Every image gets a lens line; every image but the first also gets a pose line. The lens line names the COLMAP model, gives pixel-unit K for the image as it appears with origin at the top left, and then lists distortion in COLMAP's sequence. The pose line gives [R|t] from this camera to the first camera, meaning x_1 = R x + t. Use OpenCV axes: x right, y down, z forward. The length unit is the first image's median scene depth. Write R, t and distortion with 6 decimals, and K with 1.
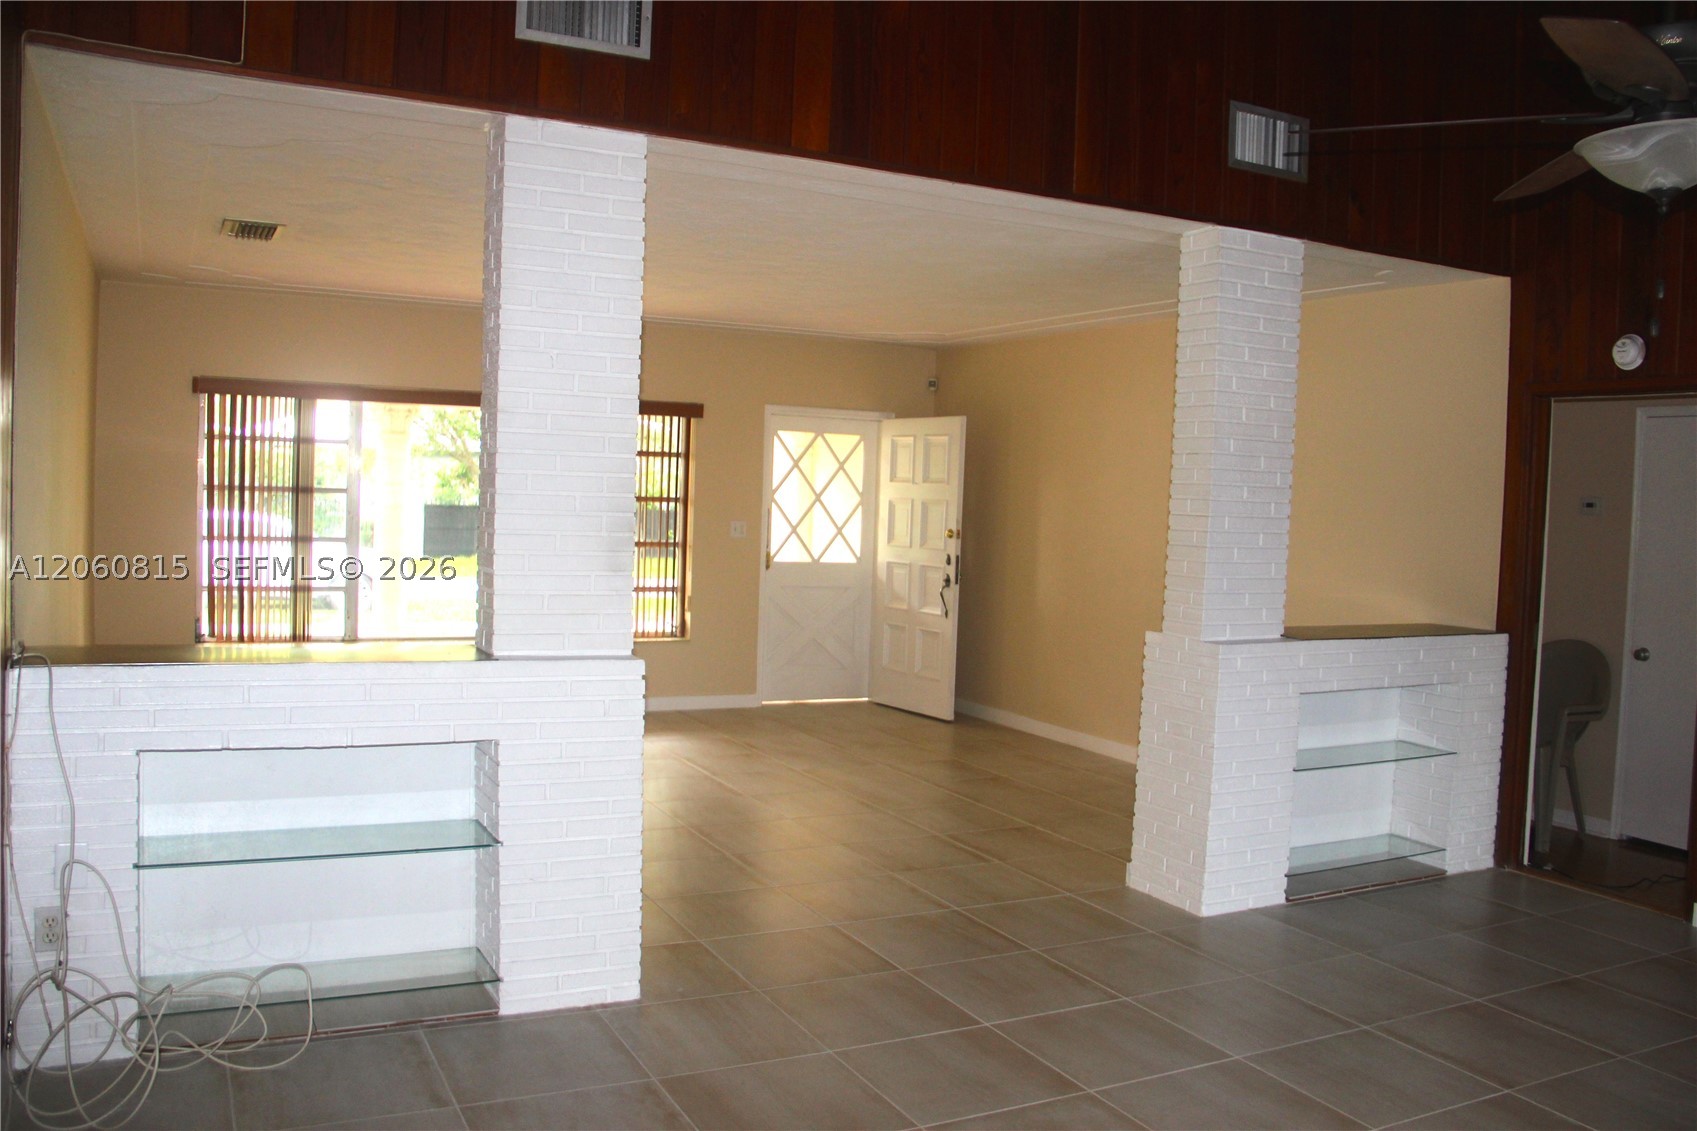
lens RADIAL K [[1403.3, 0, 848.5], [0, 1403.3, 565.5], [0, 0, 1]] dist [-0.181321, 0.135705]
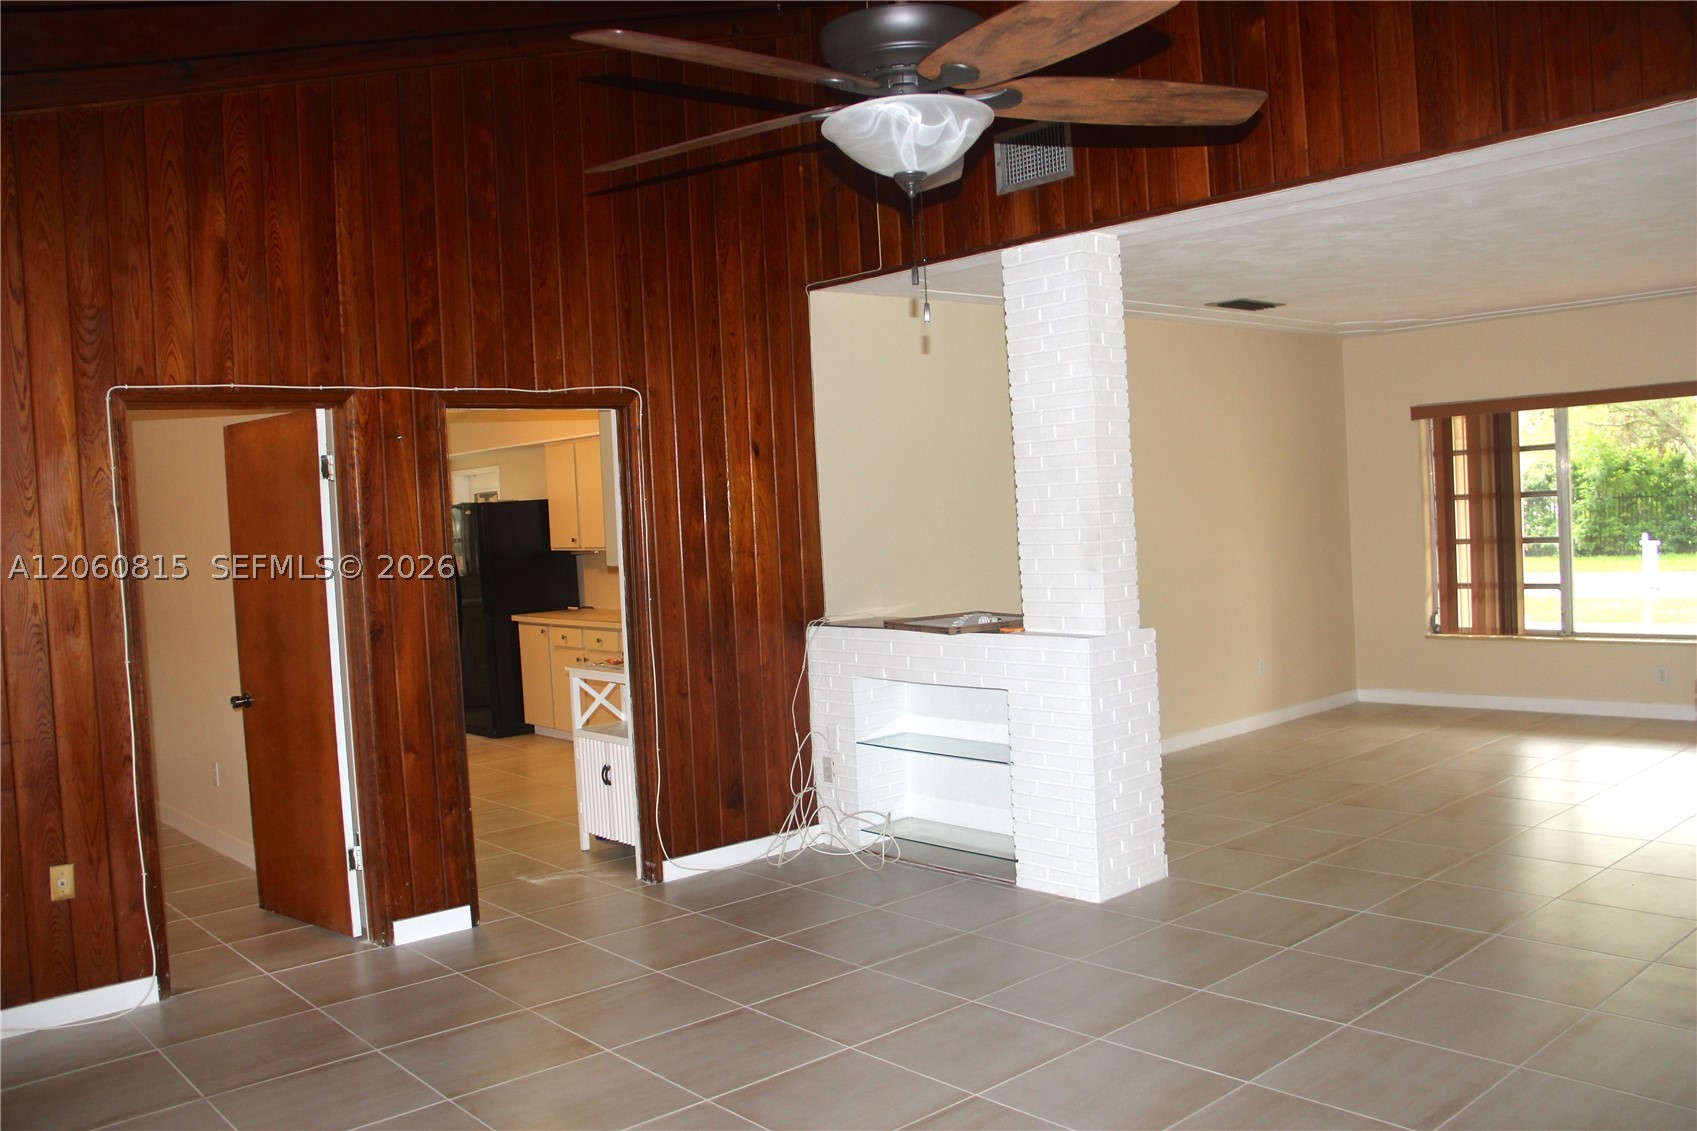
lens RADIAL K [[1403.3, 0, 848.5], [0, 1403.3, 565.5], [0, 0, 1]] dist [-0.181321, 0.135705]
pose [[0.242525, -0.009118, -0.970102, 1.082386], [0.011024, 0.999917, -0.006642, 0.005820], [0.970083, -0.009084, 0.242605, 0.480108]]
